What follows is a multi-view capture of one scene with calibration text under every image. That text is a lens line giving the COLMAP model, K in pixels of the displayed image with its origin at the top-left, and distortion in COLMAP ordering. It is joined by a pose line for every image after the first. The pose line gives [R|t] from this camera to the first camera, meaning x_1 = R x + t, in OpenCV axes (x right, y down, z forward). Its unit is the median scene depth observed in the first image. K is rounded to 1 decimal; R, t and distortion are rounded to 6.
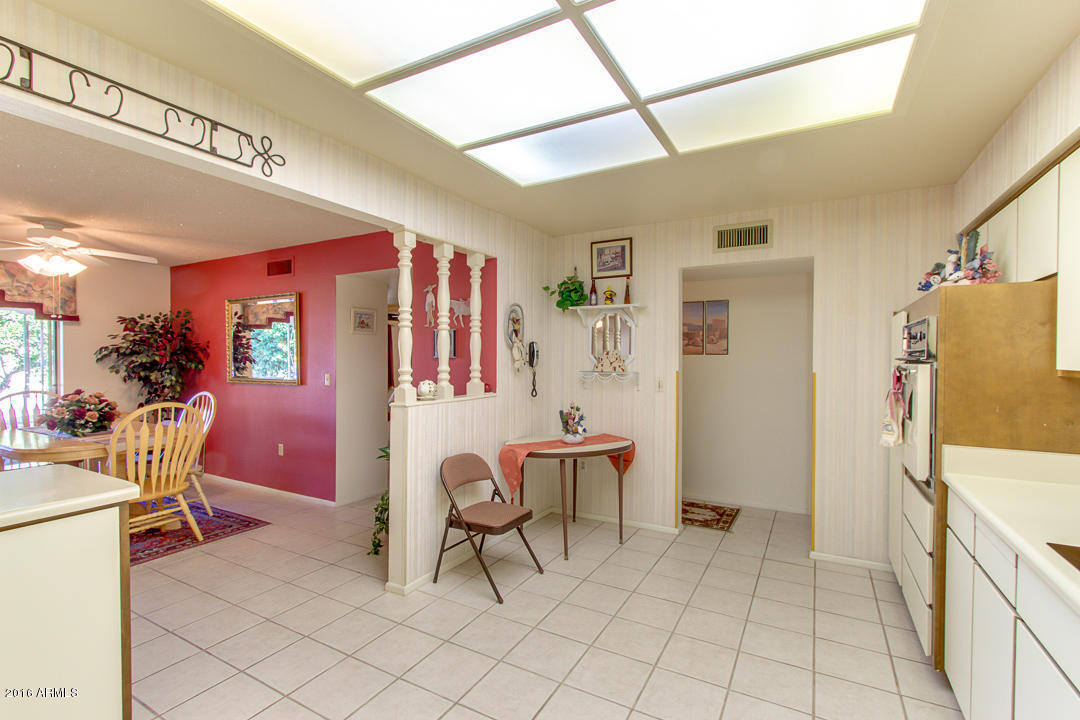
lens RADIAL K [[497.2, 0, 545.7], [0, 497.2, 363.8], [0, 0, 1]] dist [0.000064, -0.000830]
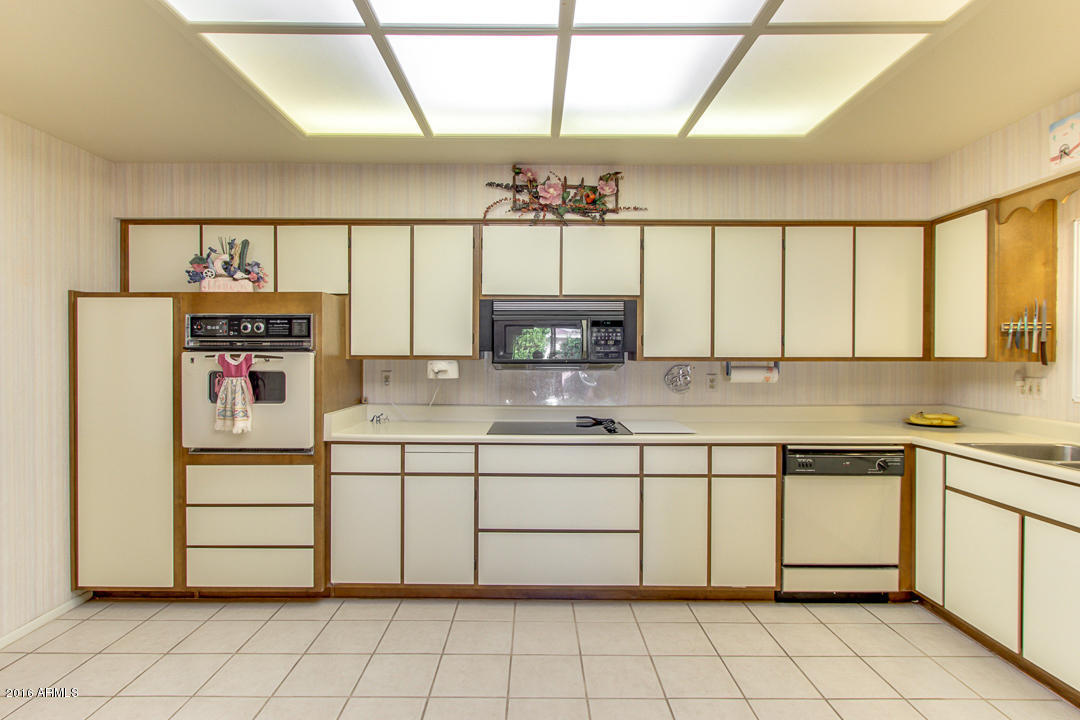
lens RADIAL K [[554.0, 0, 533.9], [0, 554.0, 355.5], [0, 0, 1]] dist [-0.002672, -0.001353]
pose [[-0.478518, -0.006051, 0.878057, -0.604513], [0.008685, 0.999895, 0.011623, -0.001797], [-0.878035, 0.013188, -0.478415, 1.003968]]
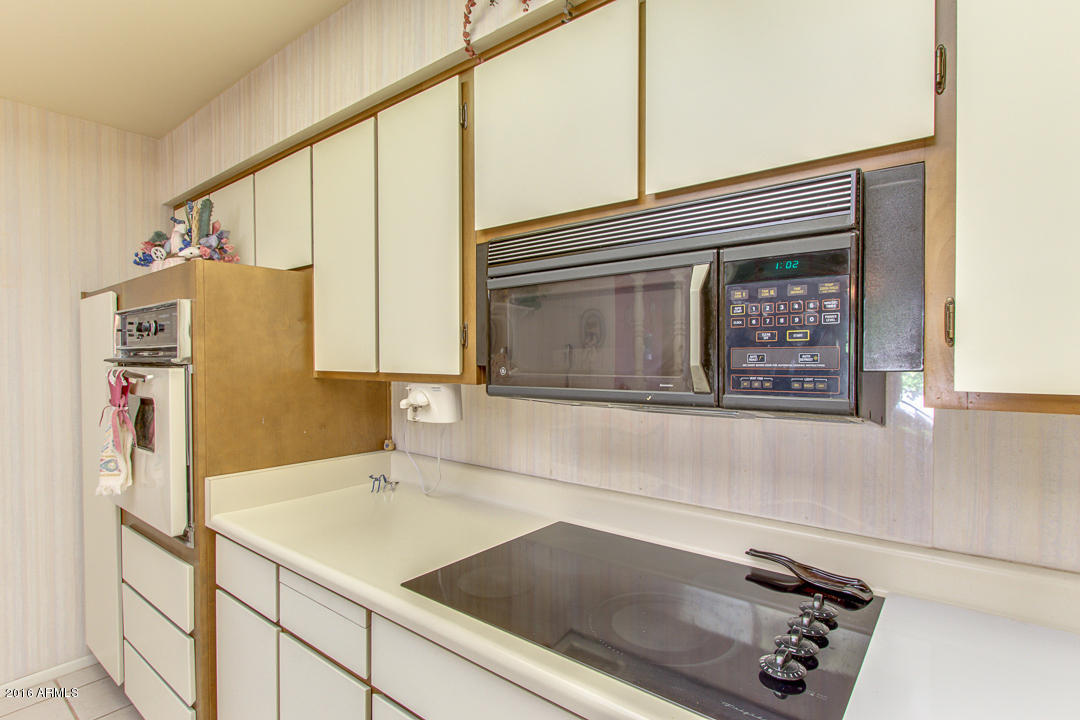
lens RADIAL K [[554.0, 0, 531.0], [0, 554.0, 361.4], [0, 0, 1]] dist [-0.002672, -0.001353]
pose [[0.192613, -0.012999, 0.981189, 0.082024], [0.017904, 0.999792, 0.009731, -0.005964], [-0.981112, 0.015693, 0.192805, 0.312152]]
